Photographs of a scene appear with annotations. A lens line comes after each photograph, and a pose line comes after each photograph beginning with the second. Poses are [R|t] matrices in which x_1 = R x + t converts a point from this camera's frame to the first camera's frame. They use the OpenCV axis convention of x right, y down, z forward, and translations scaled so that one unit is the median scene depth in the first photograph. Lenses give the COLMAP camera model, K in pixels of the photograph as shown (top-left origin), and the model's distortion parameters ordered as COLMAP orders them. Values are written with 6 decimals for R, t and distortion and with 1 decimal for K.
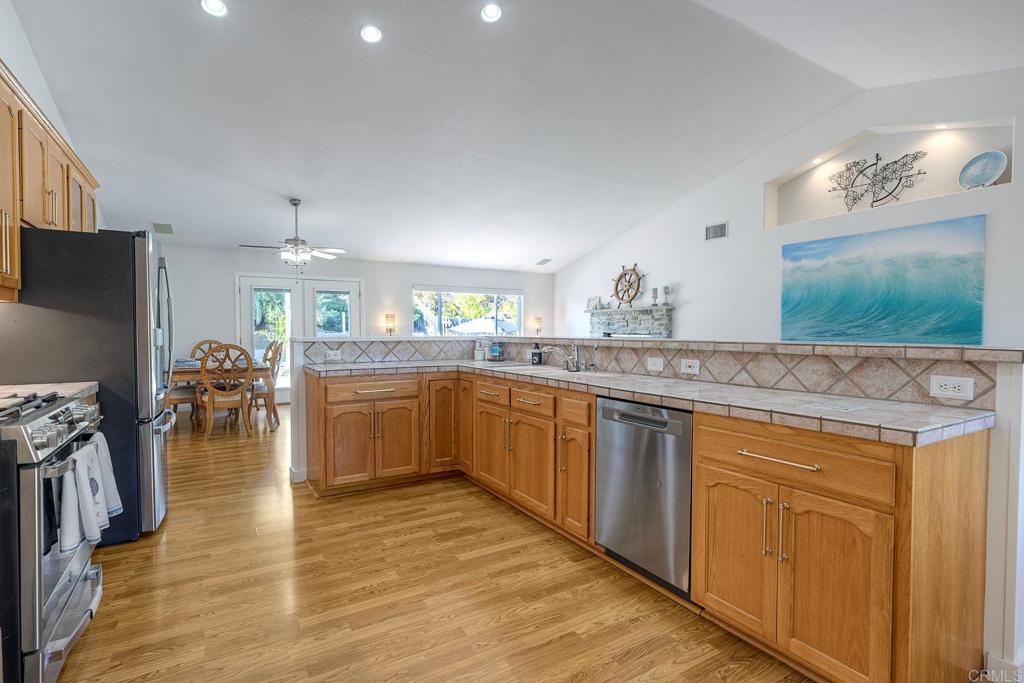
lens RADIAL K [[501.8, 0, 512.5], [0, 501.8, 338.6], [0, 0, 1]] dist [-0.000713, -0.000110]
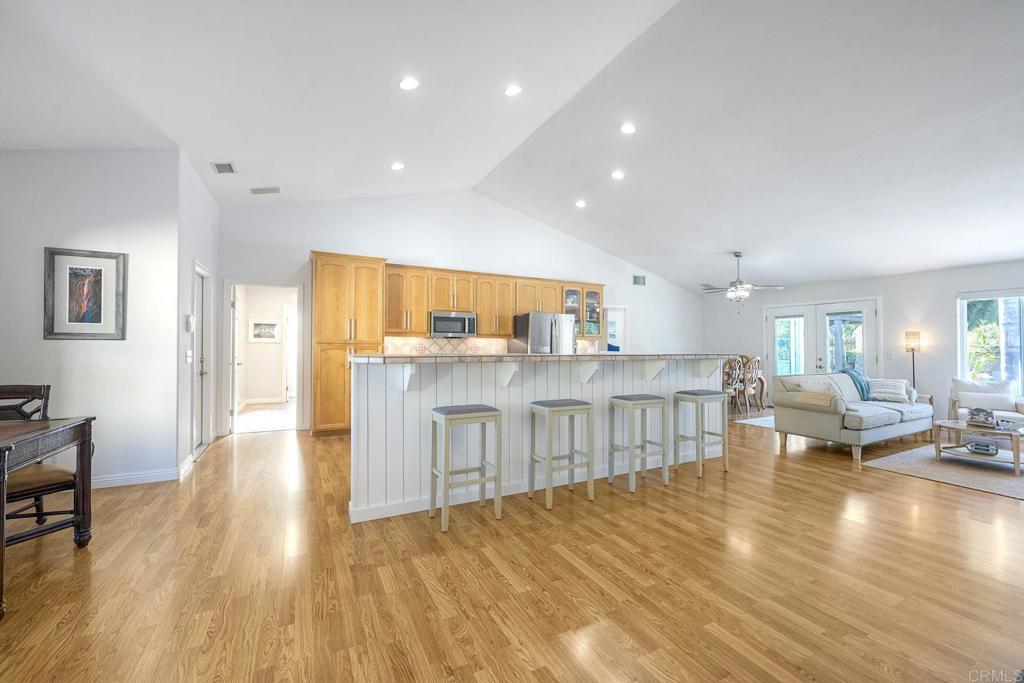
lens RADIAL K [[410.3, 0, 512.7], [0, 410.3, 340.6], [0, 0, 1]] dist [-0.004617, -0.000676]
pose [[-0.062114, -0.010065, -0.998018, 0.603302], [-0.027343, 0.999591, -0.008379, -0.008002], [0.997694, 0.026768, -0.062364, 0.385721]]
